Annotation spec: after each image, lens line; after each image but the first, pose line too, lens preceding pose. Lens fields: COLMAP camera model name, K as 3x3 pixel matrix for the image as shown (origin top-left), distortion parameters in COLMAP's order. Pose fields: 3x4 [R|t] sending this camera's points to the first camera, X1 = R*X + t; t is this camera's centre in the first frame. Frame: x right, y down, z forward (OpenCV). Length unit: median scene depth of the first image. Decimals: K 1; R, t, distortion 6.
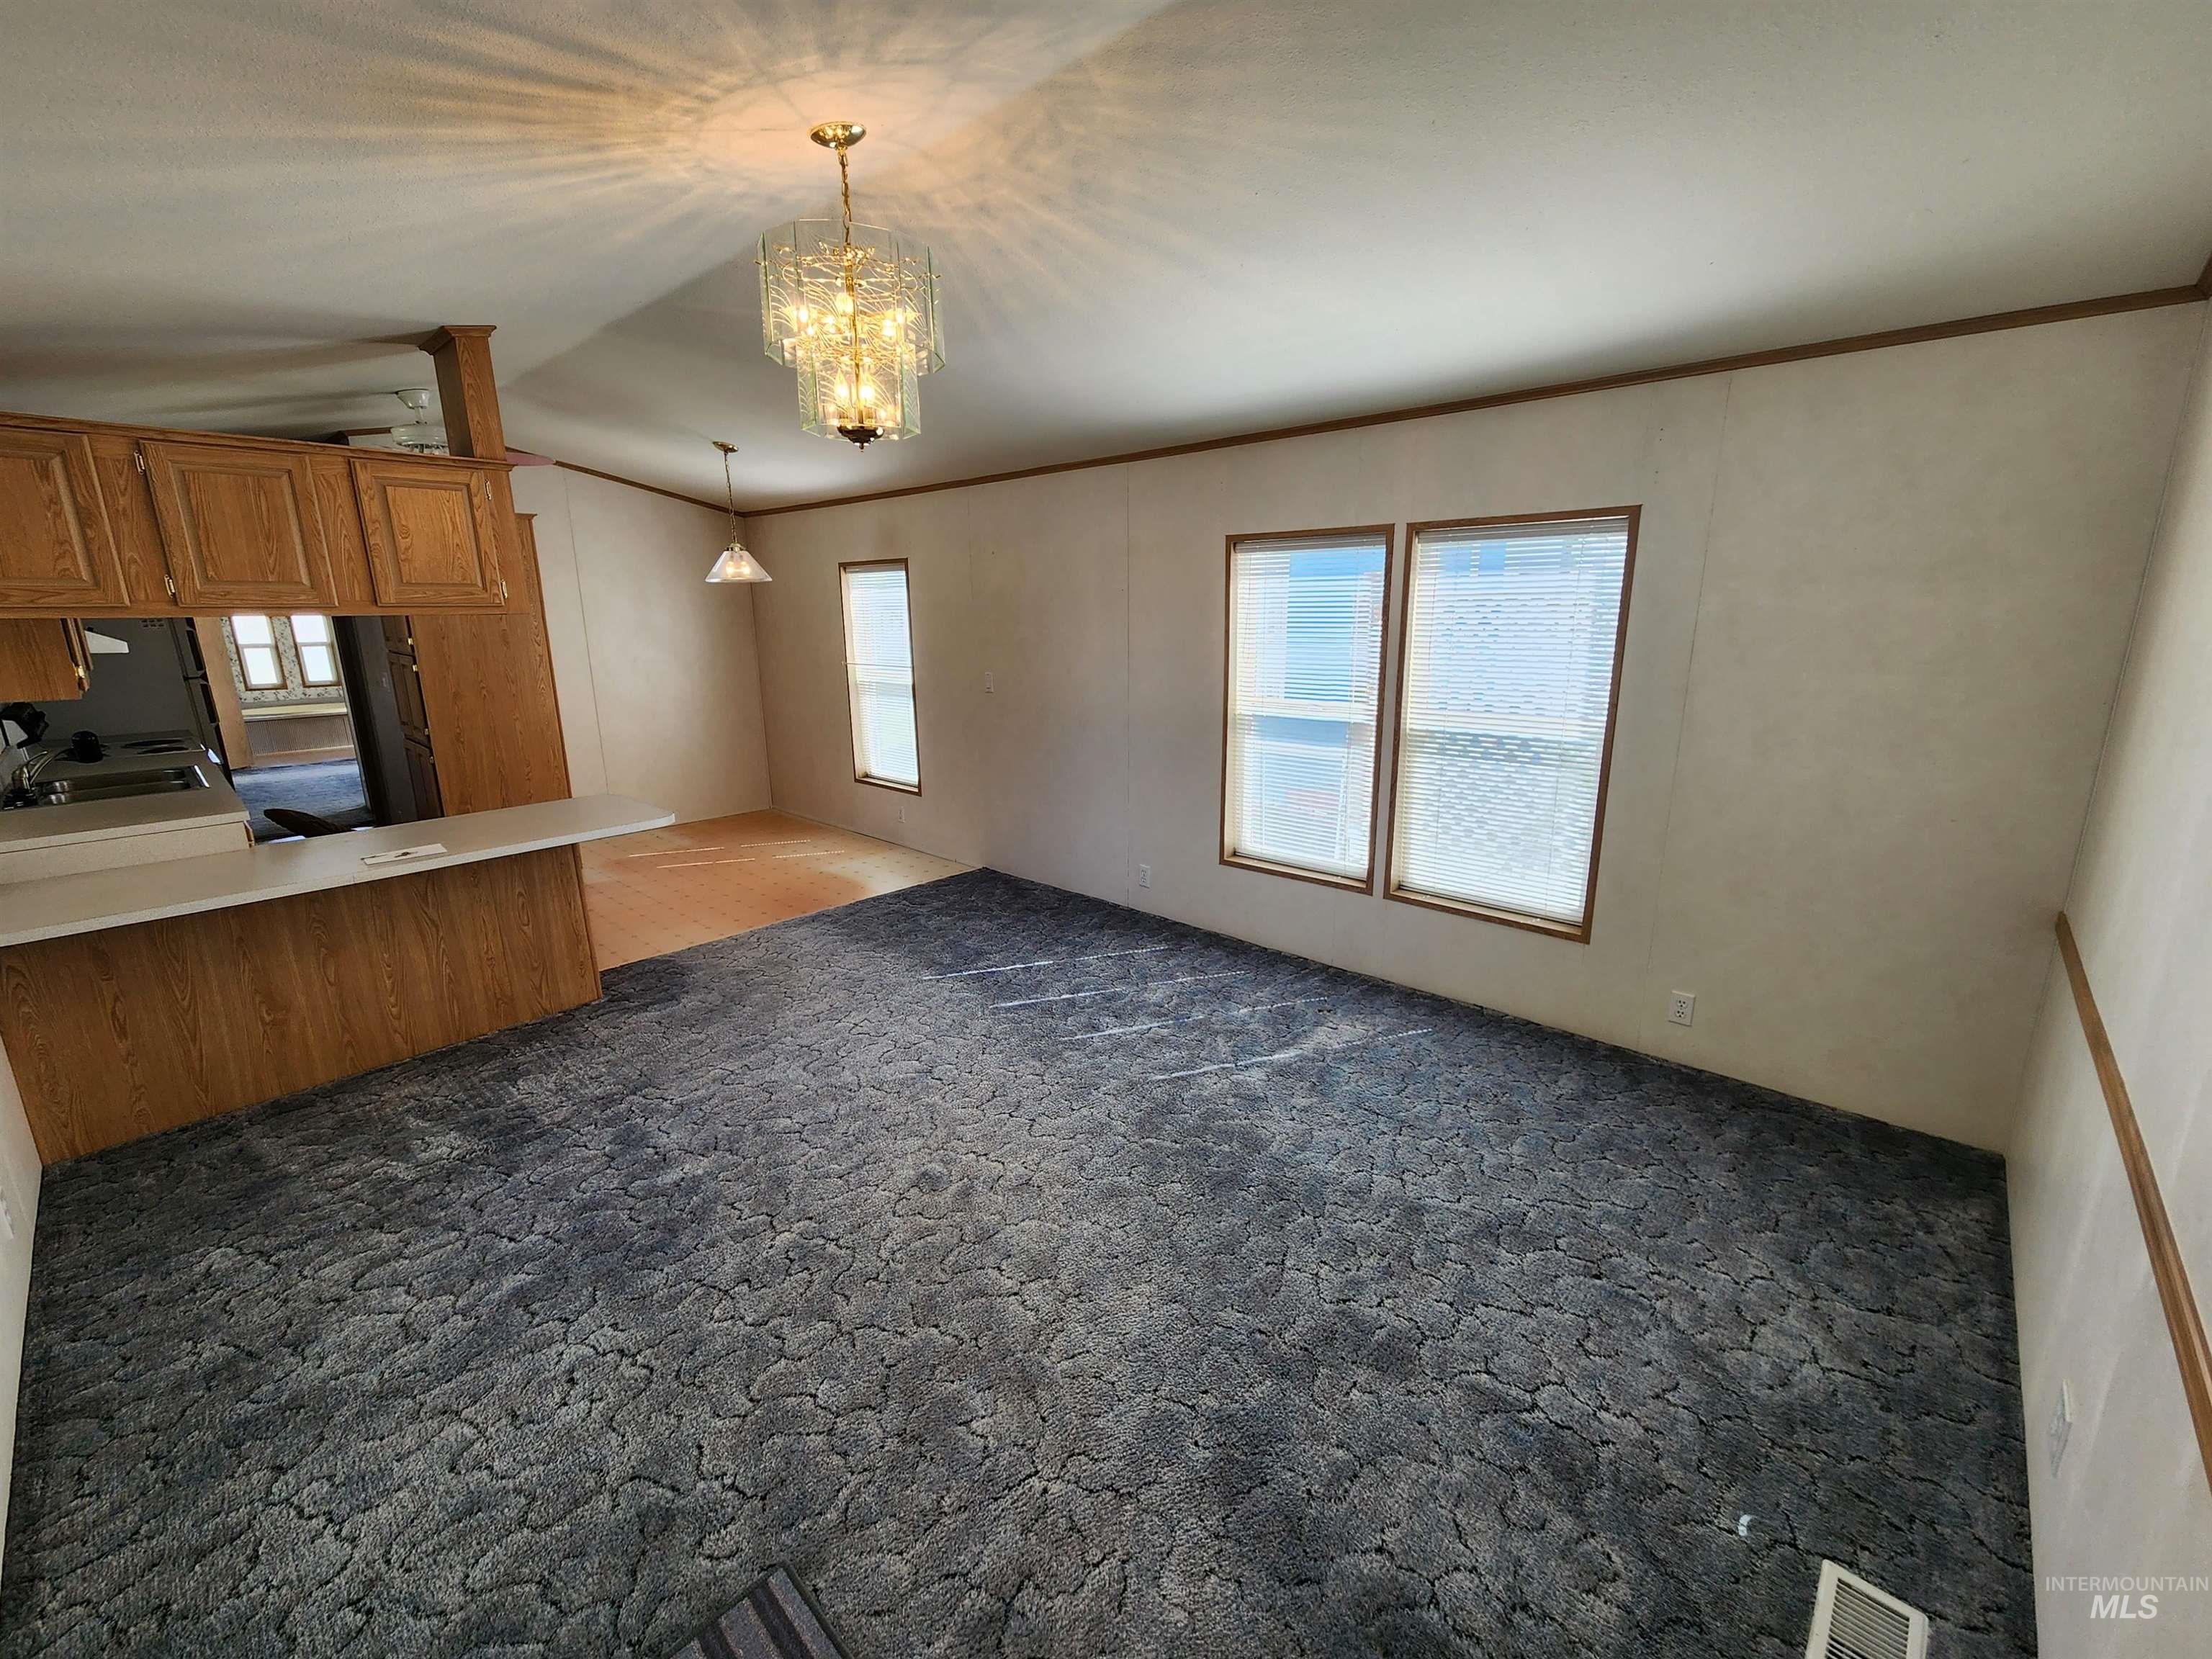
lens RADIAL K [[910.4, 0, 1119.1], [0, 910.4, 823.6], [0, 0, 1]] dist [0.002479, 0.000089]
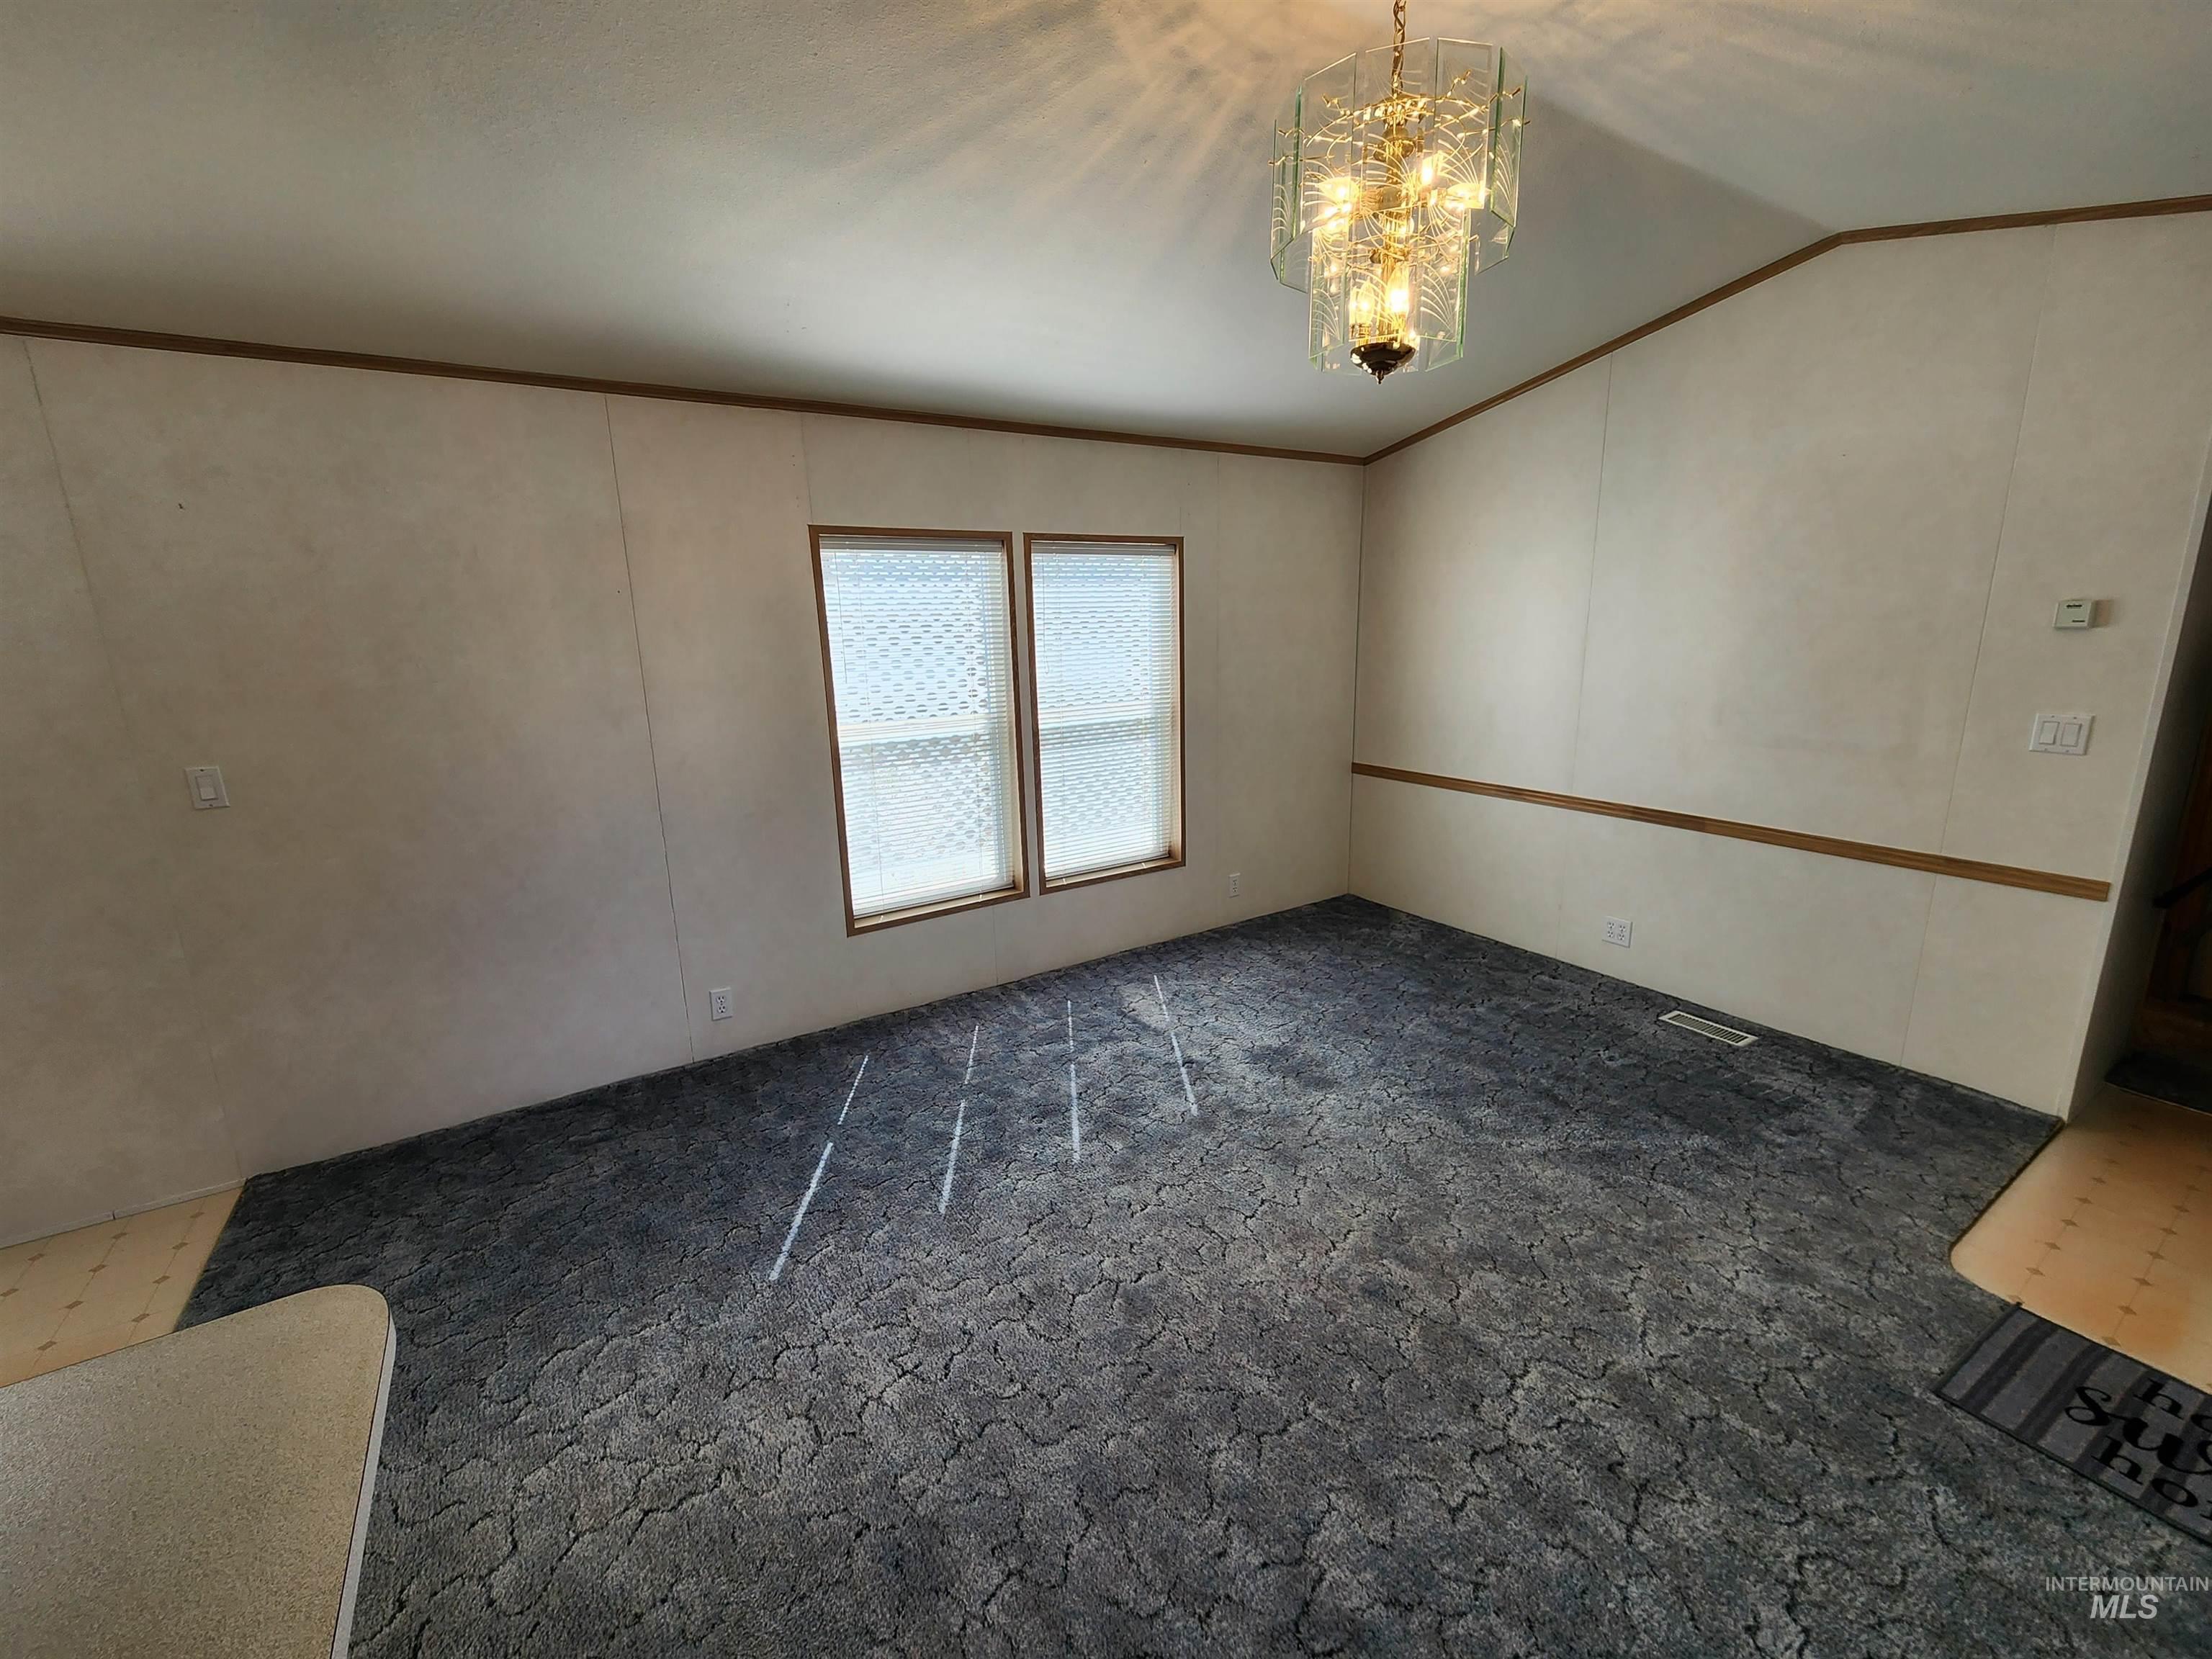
lens RADIAL K [[902.4, 0, 1110.1], [0, 902.4, 818.7], [0, 0, 1]] dist [0.003742, 0.000359]
pose [[0.253942, -0.208131, 0.944561, -0.675434], [0.244815, 0.958604, 0.145407, -0.137965], [-0.935724, 0.194318, 0.294384, 0.644141]]
